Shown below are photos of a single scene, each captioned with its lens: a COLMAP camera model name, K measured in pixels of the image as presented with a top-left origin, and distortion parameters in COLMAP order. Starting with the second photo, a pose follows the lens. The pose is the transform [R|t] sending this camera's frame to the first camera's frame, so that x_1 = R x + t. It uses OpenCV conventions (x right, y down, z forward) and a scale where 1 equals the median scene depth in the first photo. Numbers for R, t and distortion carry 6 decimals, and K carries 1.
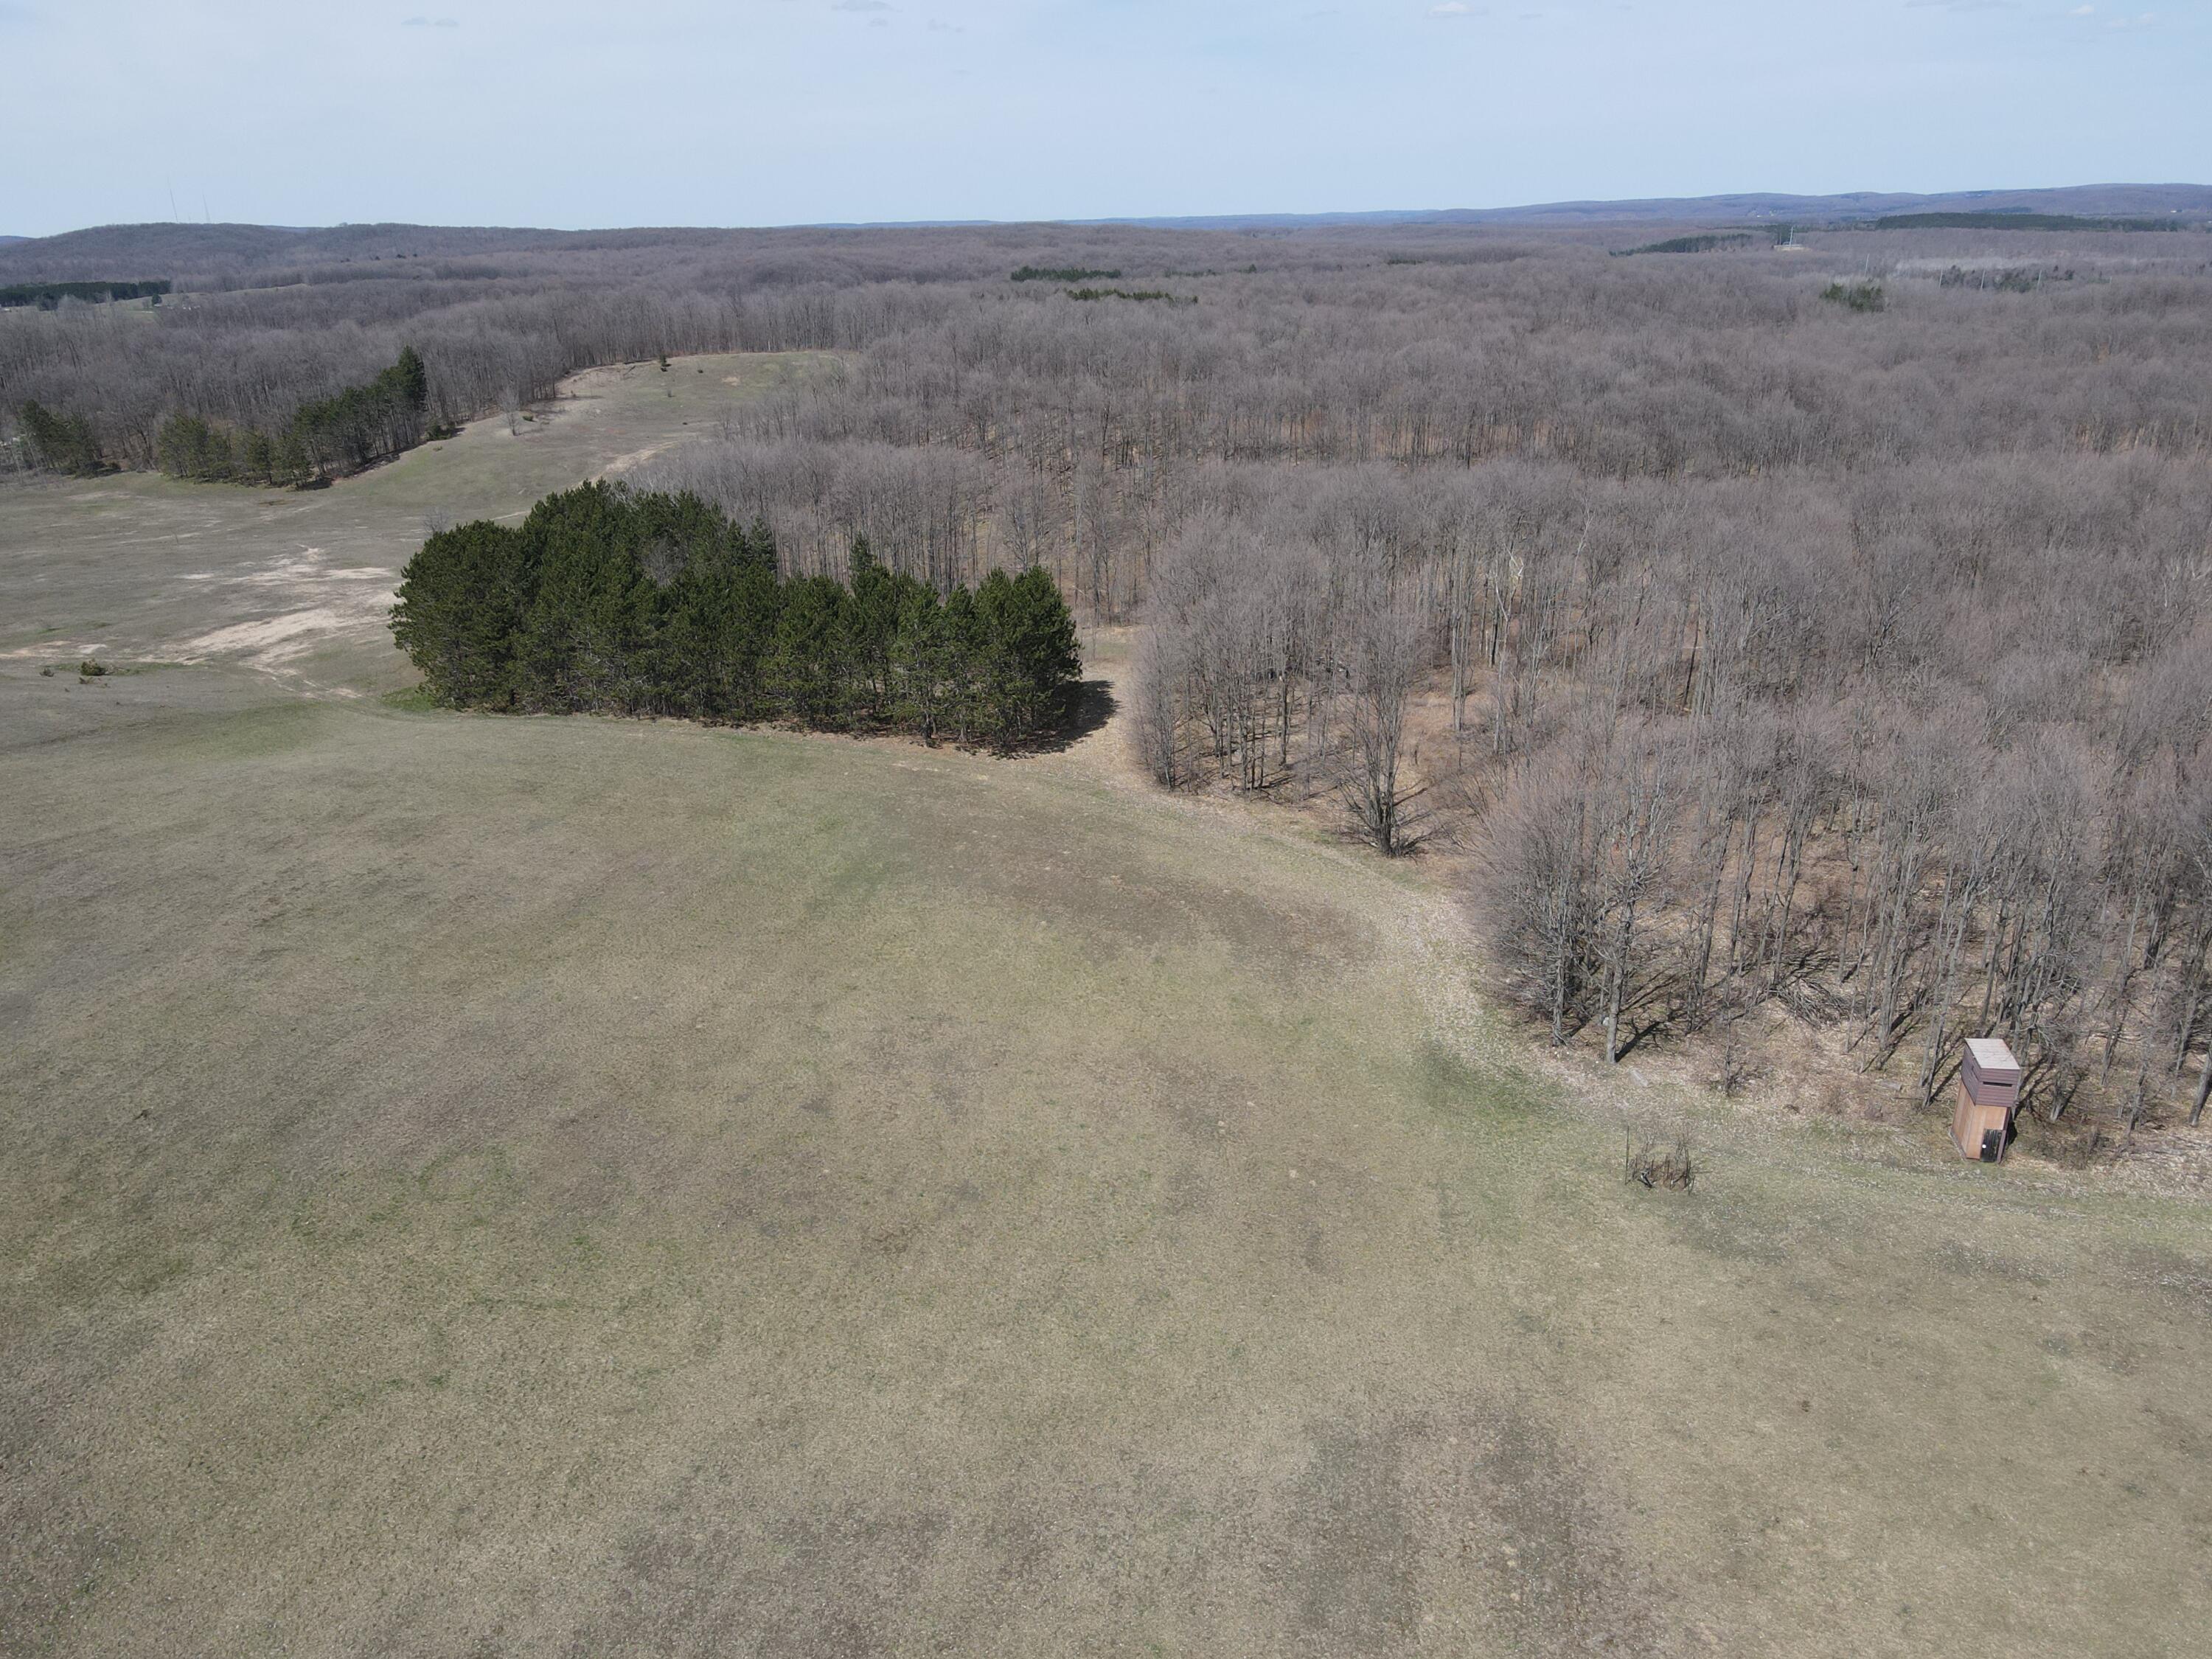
lens RADIAL K [[1637.2, 0, 1109.4], [0, 1637.2, 817.9], [0, 0, 1]] dist [0.011434, 0.012788]
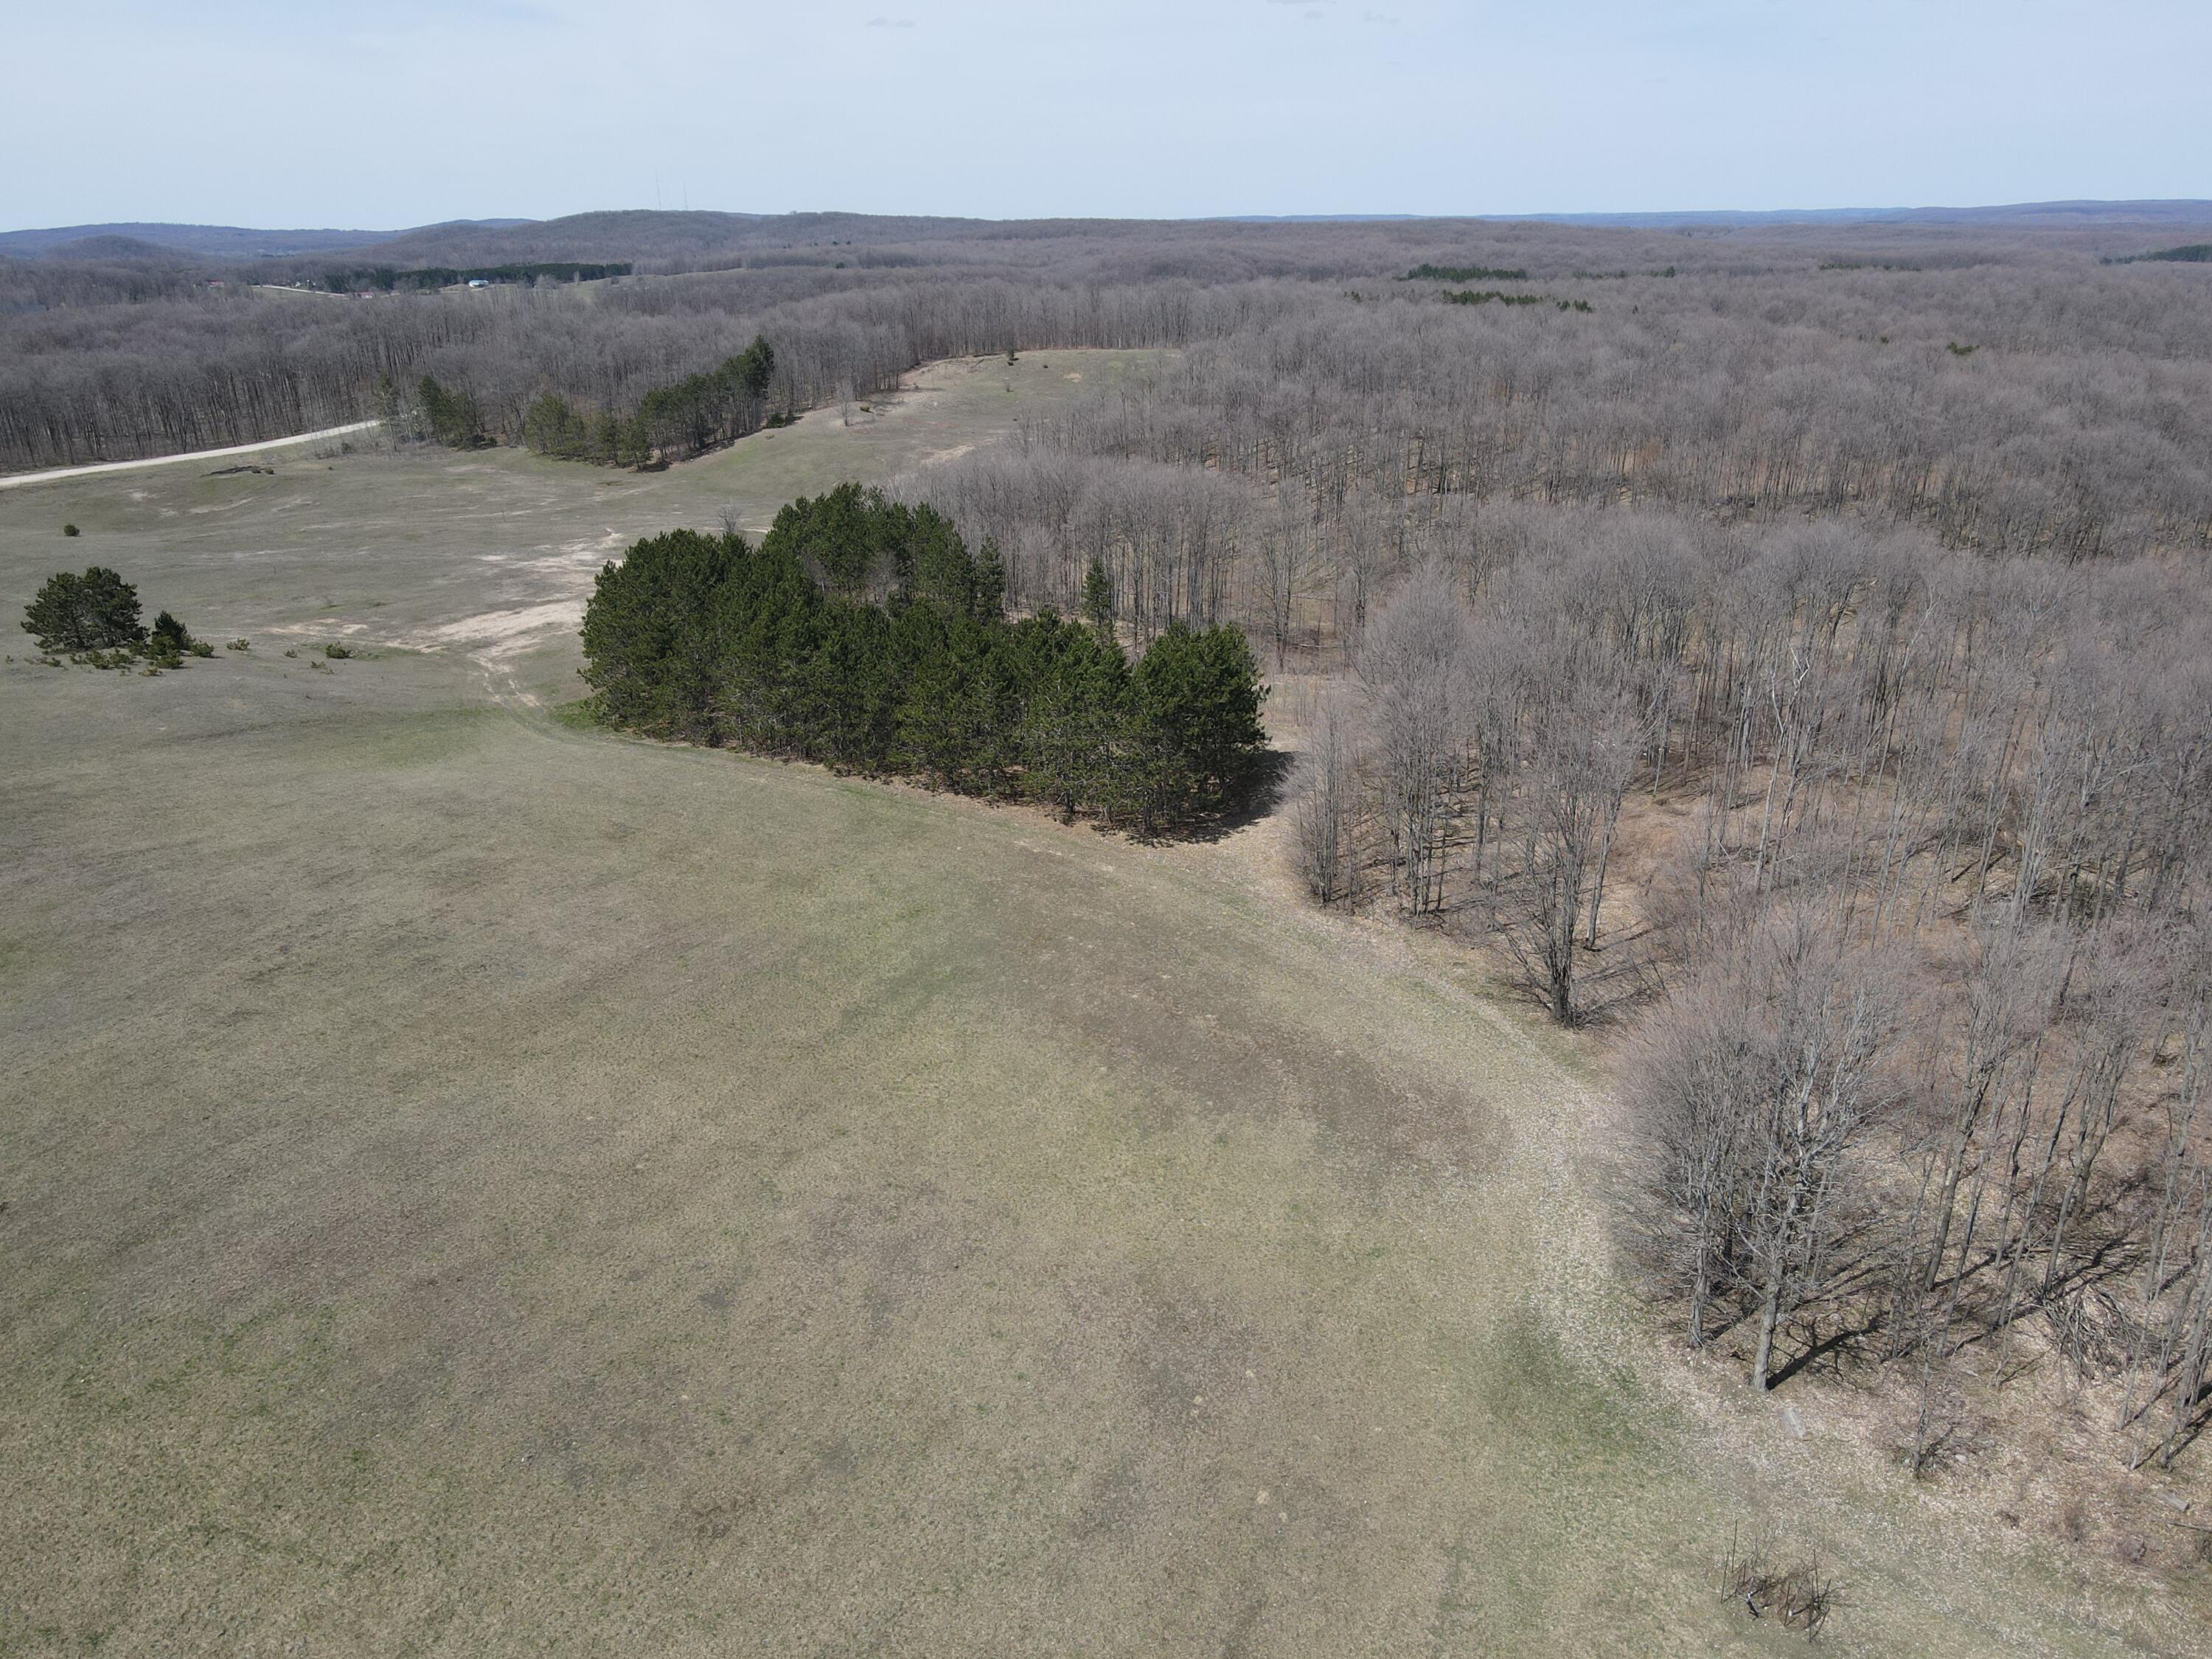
lens RADIAL K [[1637.2, 0, 1098.1], [0, 1637.2, 820.3], [0, 0, 1]] dist [0.011434, 0.012788]
pose [[0.969750, 0.096787, -0.224092, 0.121920], [-0.095671, 0.995287, 0.015857, -0.069404], [0.224570, 0.006062, 0.974439, 0.160704]]
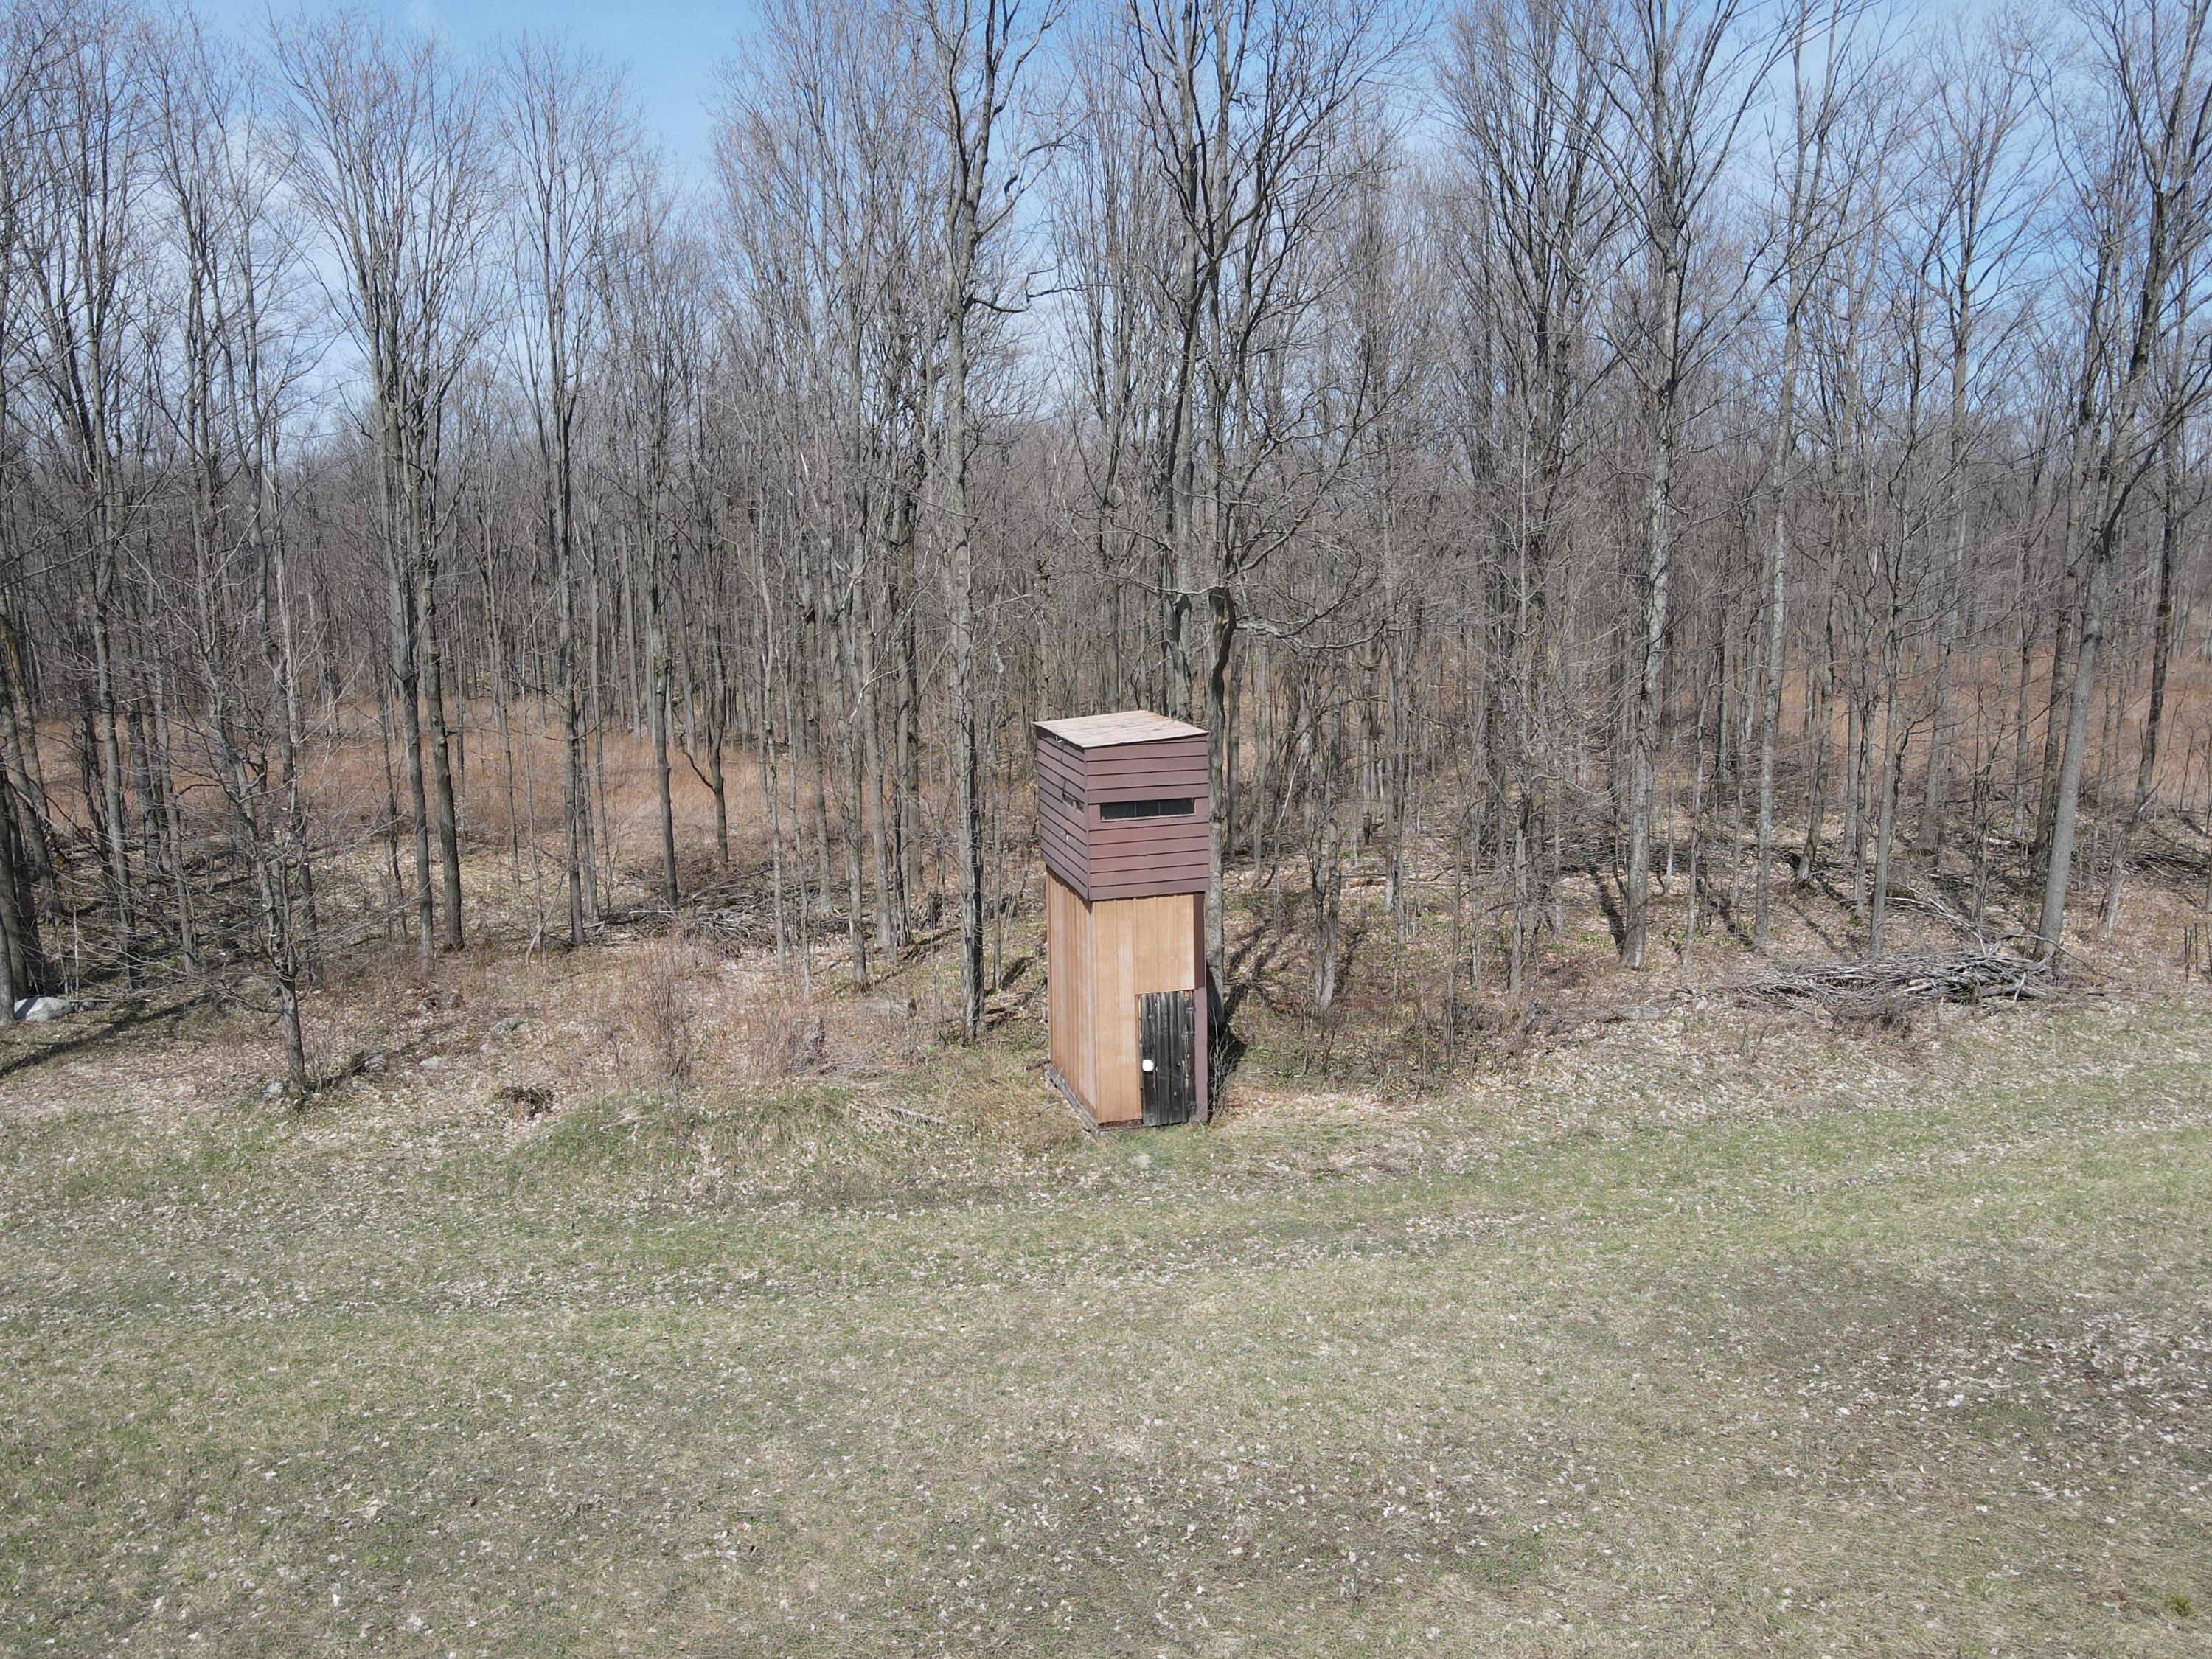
lens RADIAL K [[1637.2, 0, 1102.1], [0, 1637.2, 828.2], [0, 0, 1]] dist [0.011434, 0.012788]
pose [[0.887377, -0.074041, 0.455060, 0.278766], [0.159345, 0.975449, -0.152015, 0.138567], [-0.432632, 0.207406, 0.877389, 0.522092]]
